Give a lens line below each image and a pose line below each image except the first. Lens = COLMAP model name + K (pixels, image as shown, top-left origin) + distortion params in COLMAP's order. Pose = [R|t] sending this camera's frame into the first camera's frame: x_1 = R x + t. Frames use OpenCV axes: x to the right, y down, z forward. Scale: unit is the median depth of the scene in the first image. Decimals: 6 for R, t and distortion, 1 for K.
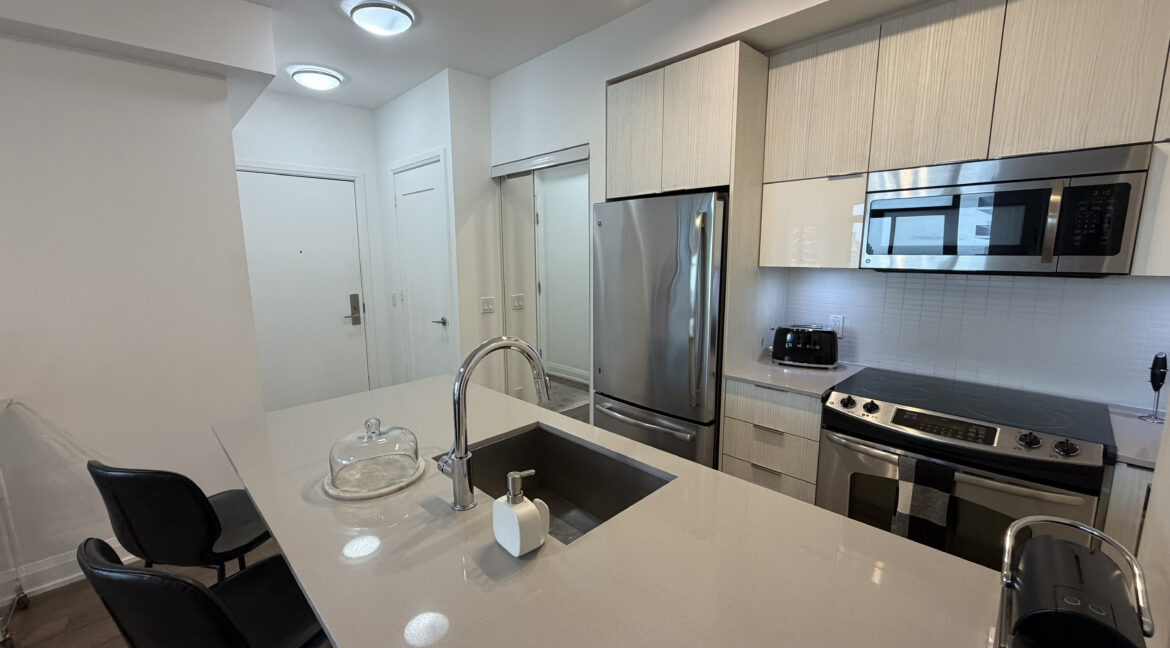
lens RADIAL K [[468.2, 0, 582.8], [0, 468.2, 318.6], [0, 0, 1]] dist [-0.001184, -0.000178]
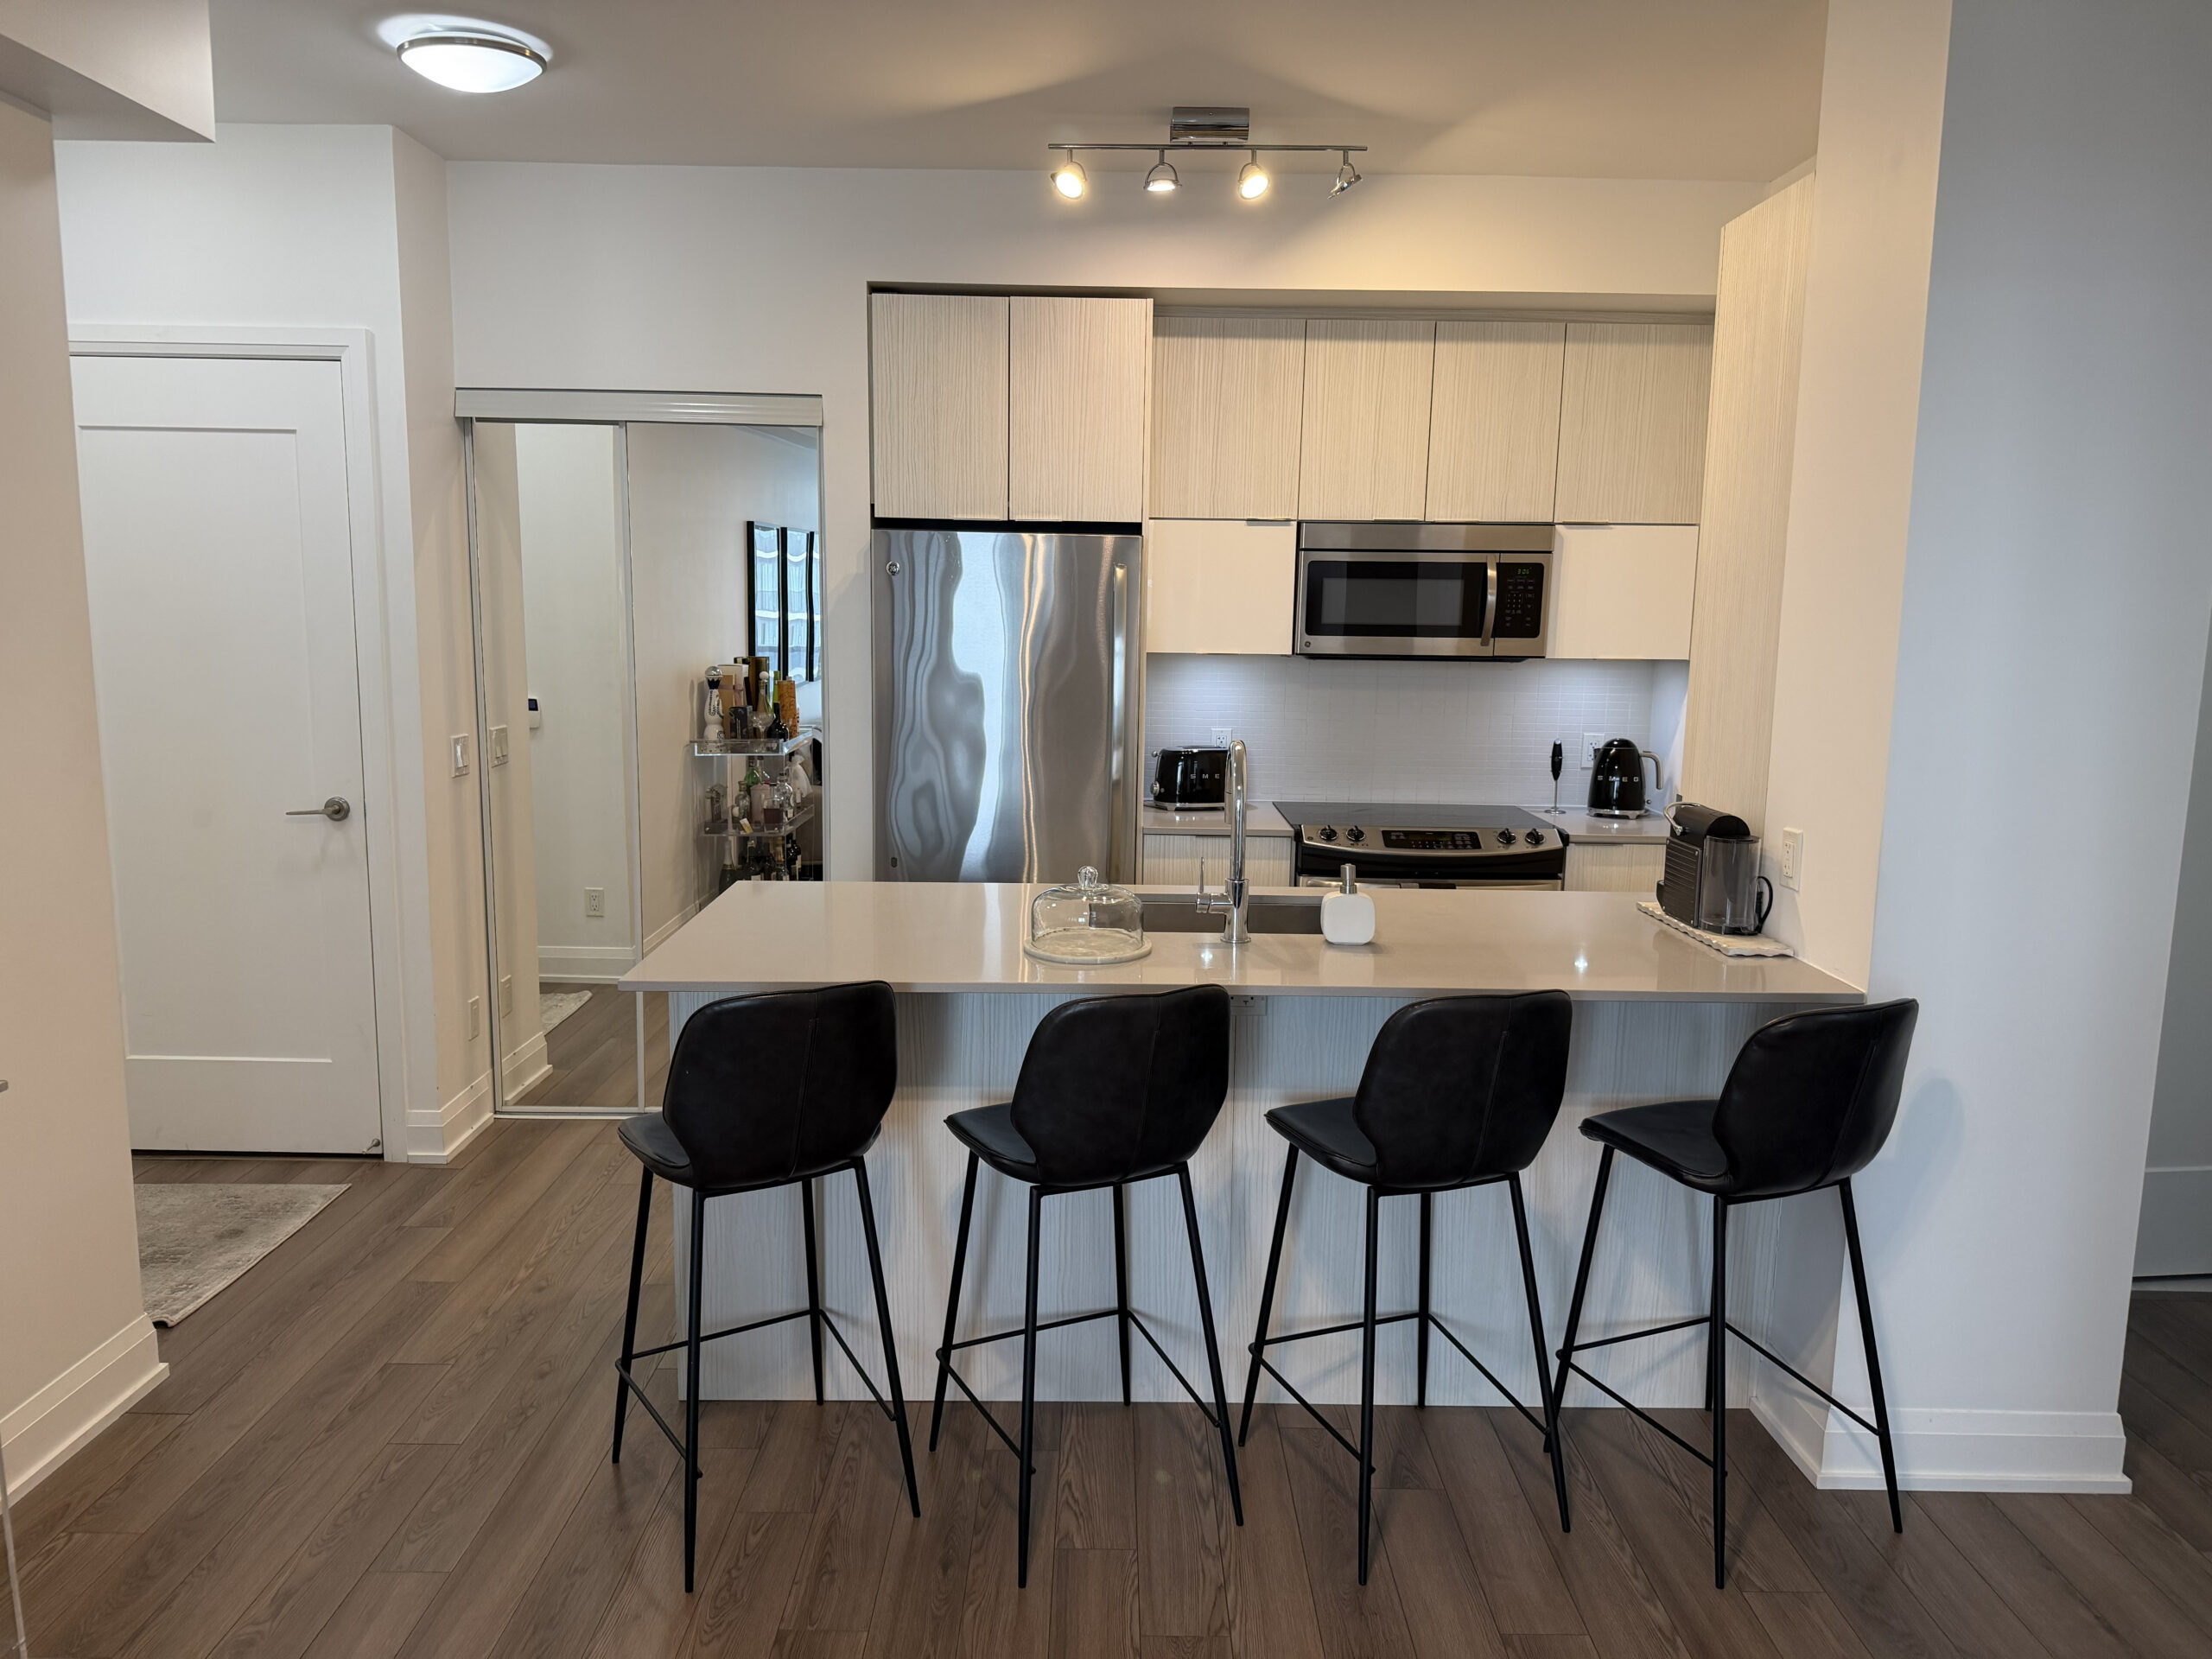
lens RADIAL K [[1556.0, 0, 1101.8], [0, 1556.0, 834.9], [0, 0, 1]] dist [0.043589, -0.008084]
pose [[0.696200, -0.089757, 0.712215, -1.786687], [0.083819, 0.995530, 0.043528, 0.052847], [-0.712938, 0.029393, 0.700611, -0.592427]]
